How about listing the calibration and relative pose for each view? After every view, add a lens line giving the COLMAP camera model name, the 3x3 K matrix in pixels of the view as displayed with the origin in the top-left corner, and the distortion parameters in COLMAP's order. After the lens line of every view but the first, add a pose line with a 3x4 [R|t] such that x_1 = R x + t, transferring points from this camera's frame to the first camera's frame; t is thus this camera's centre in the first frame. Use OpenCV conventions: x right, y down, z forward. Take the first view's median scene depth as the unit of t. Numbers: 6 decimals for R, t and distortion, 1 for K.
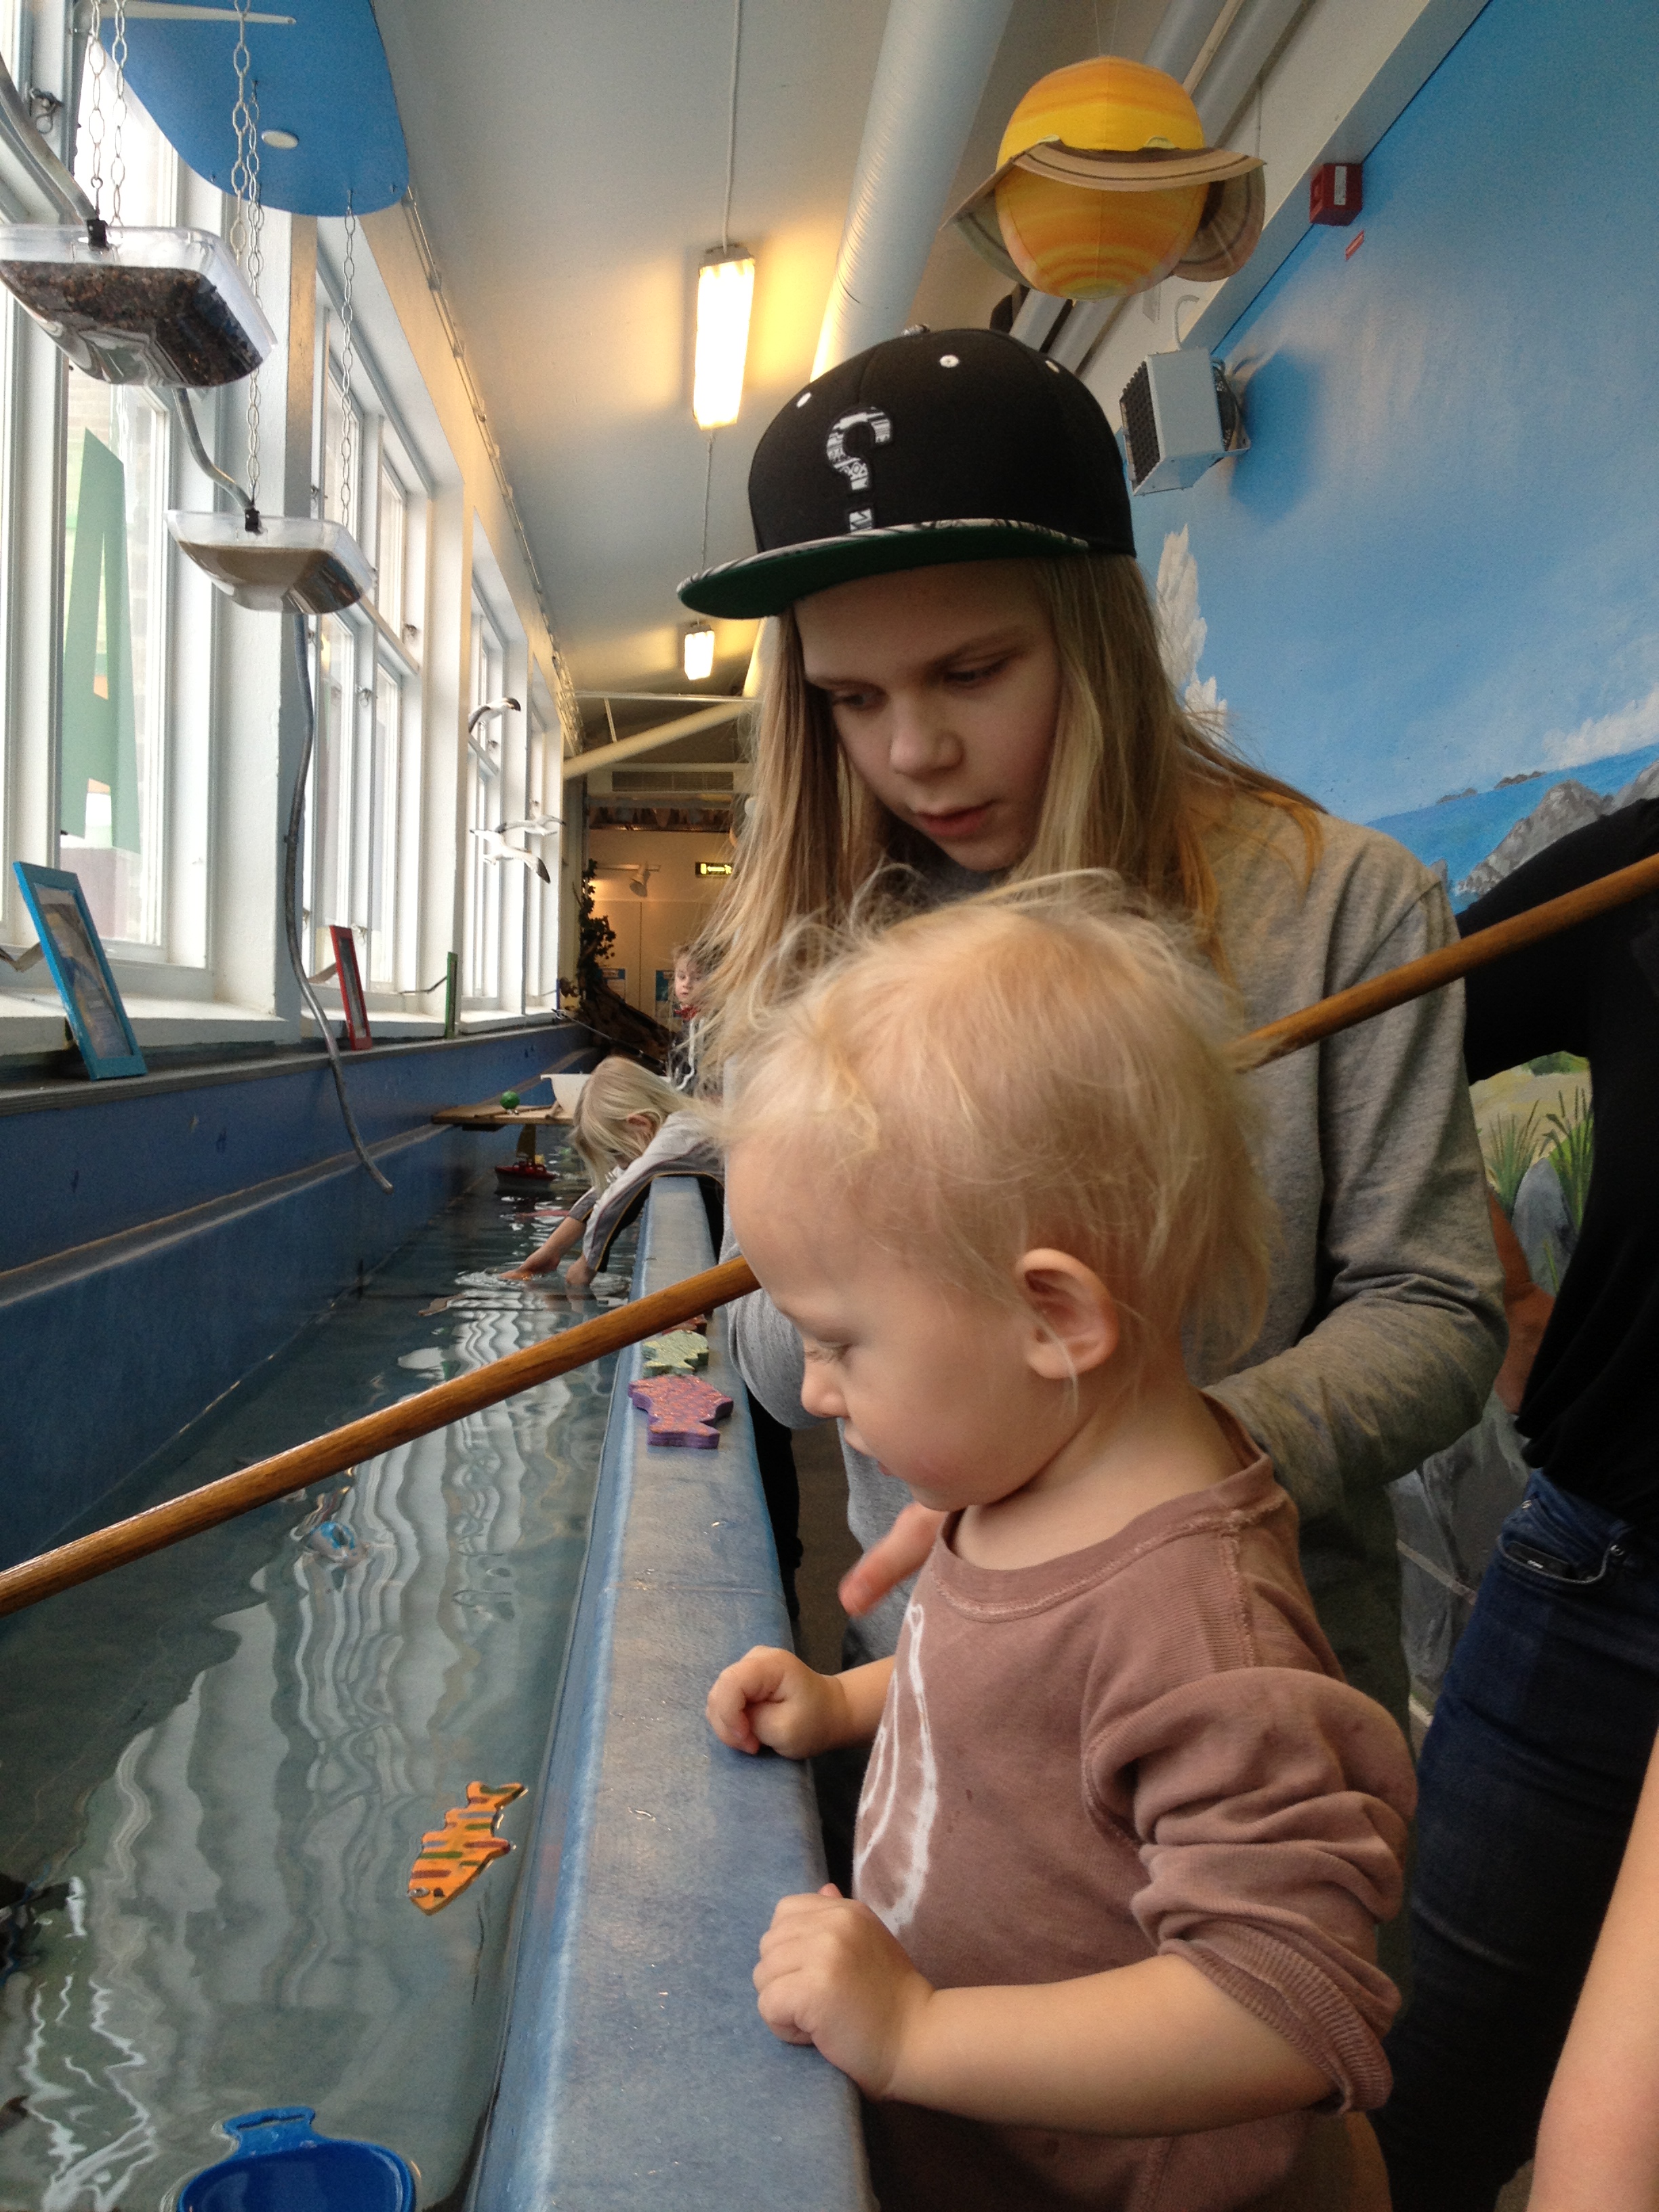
lens RADIAL K [[2110.8, 0, 829.5], [0, 2110.8, 1106.0], [0, 0, 1]] dist [-0.008012, -0.002465]
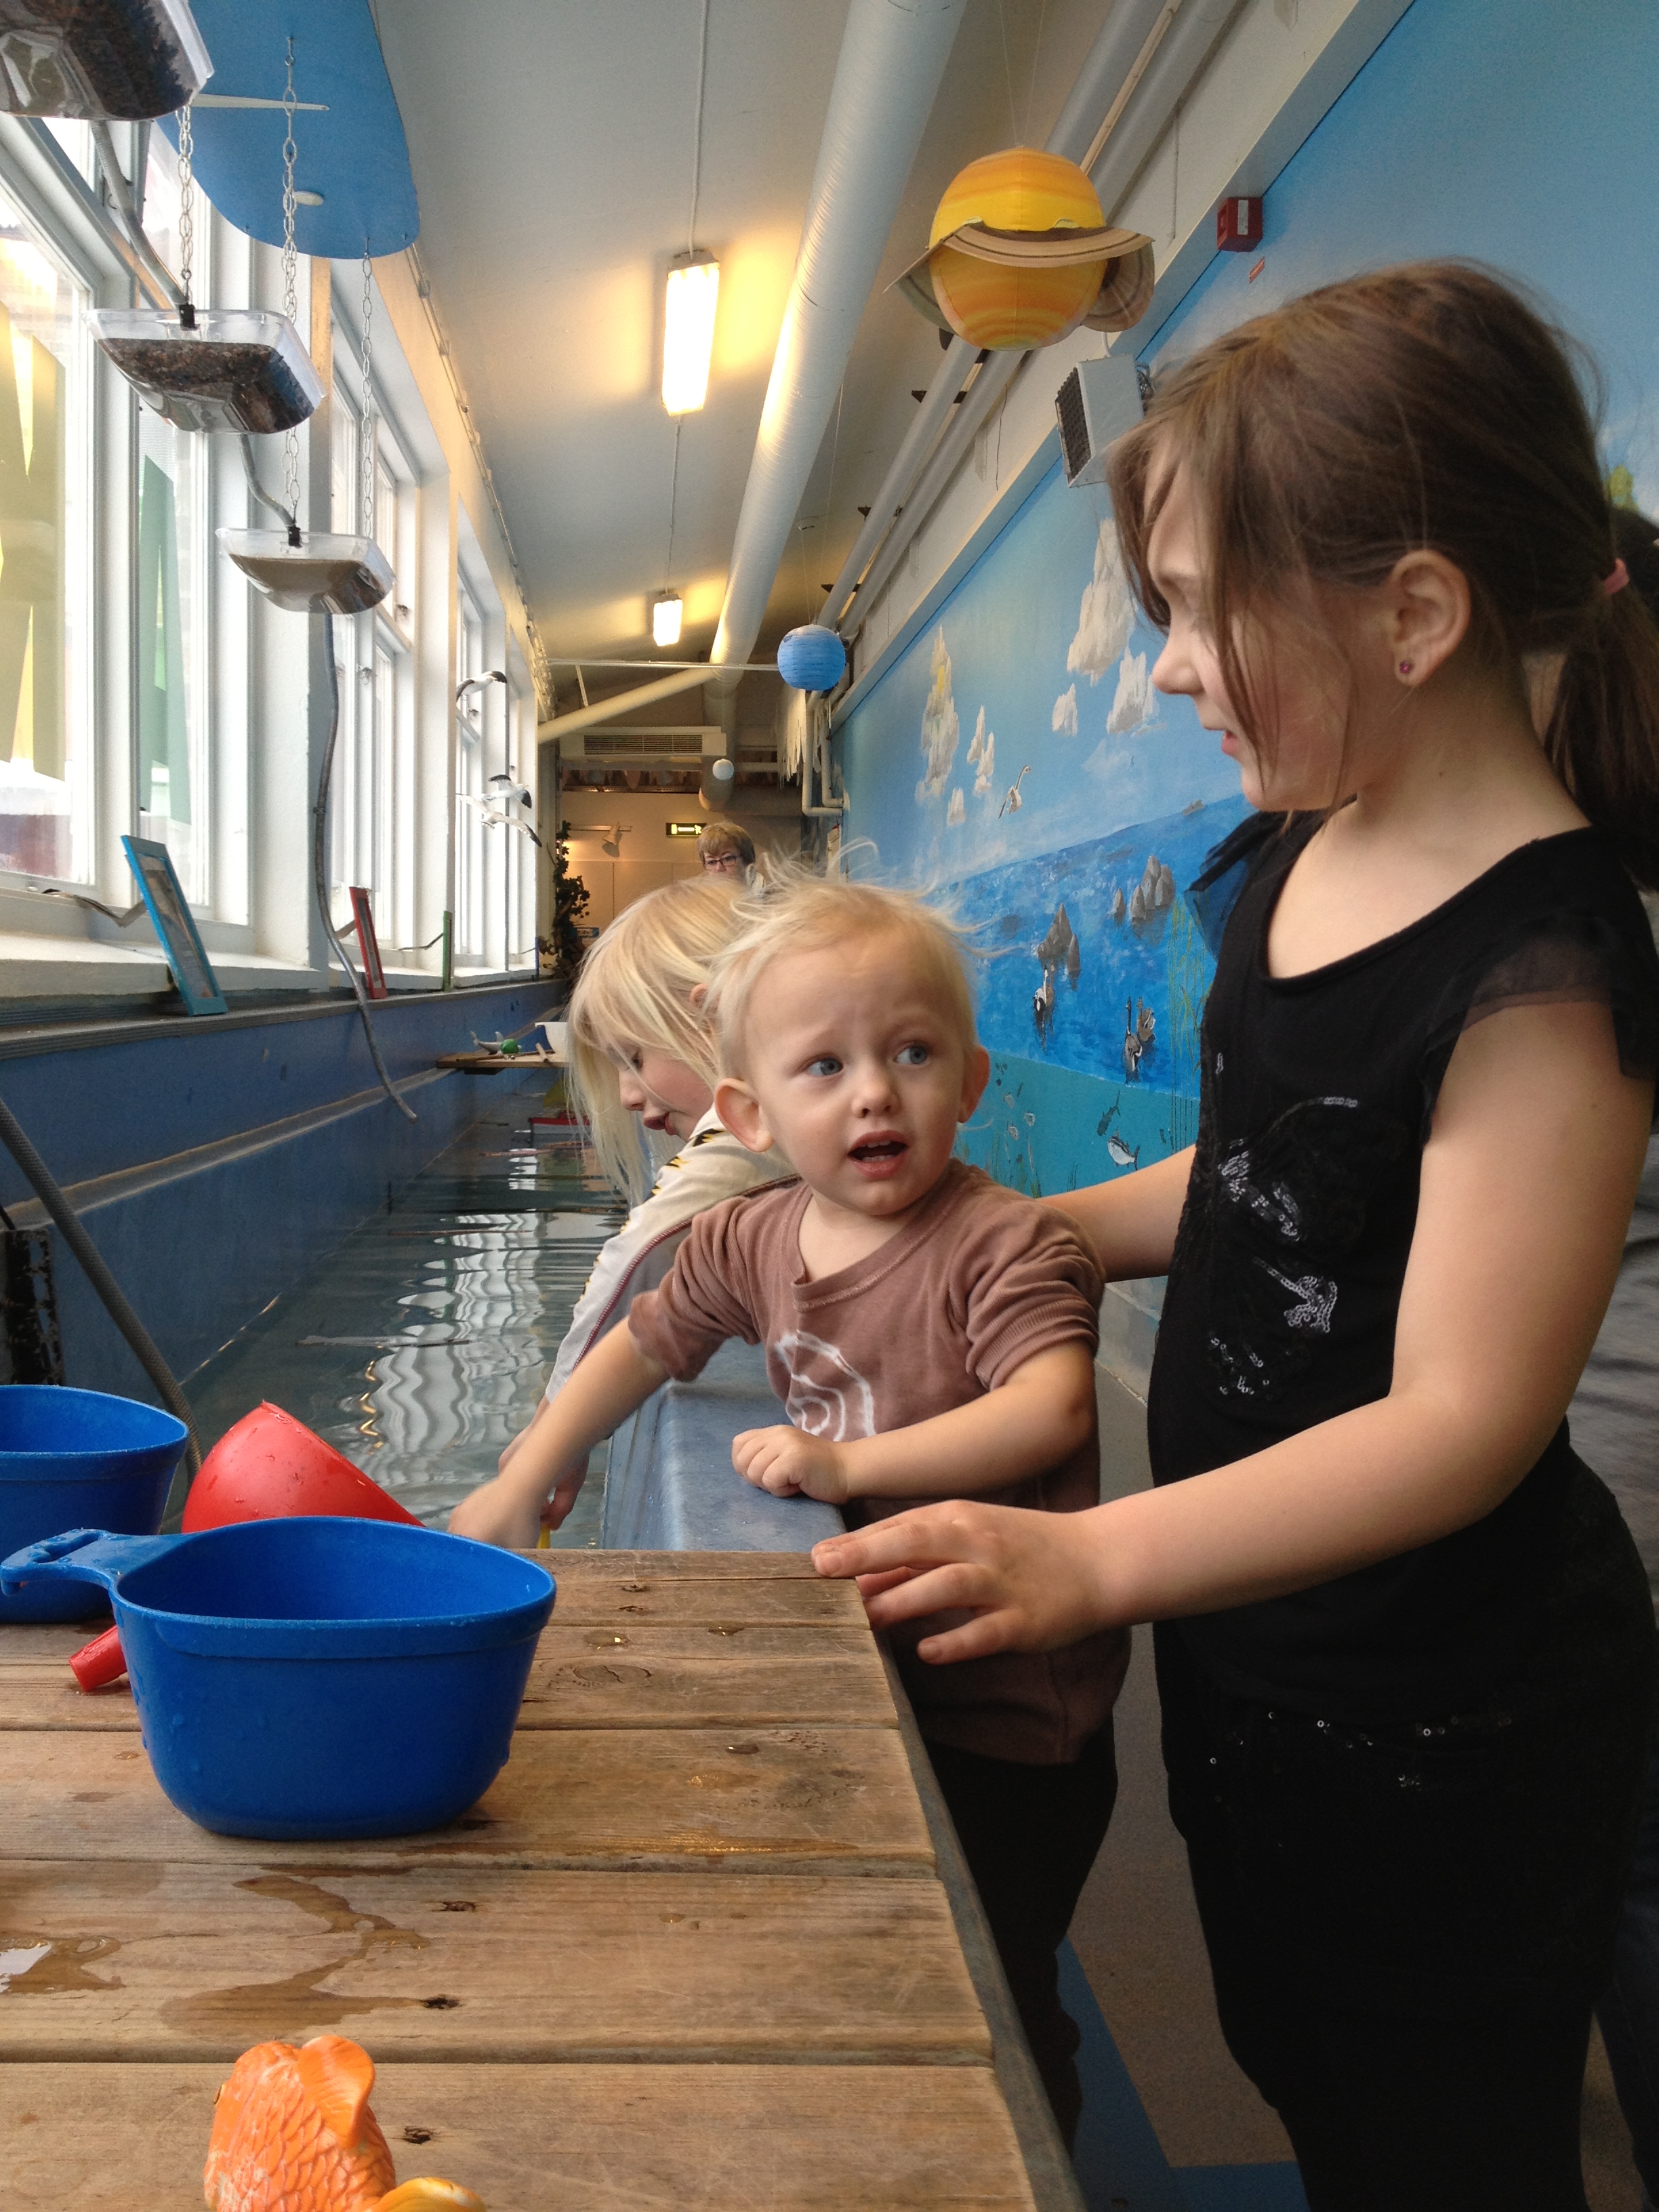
lens RADIAL K [[2103.9, 0, 871.5], [0, 2103.9, 1108.0], [0, 0, 1]] dist [0.017497, 0.008368]
pose [[0.999326, -0.014010, 0.033935, -0.000465], [0.013288, 0.999682, 0.021414, 0.009567], [-0.034225, -0.020949, 0.999195, -0.108324]]
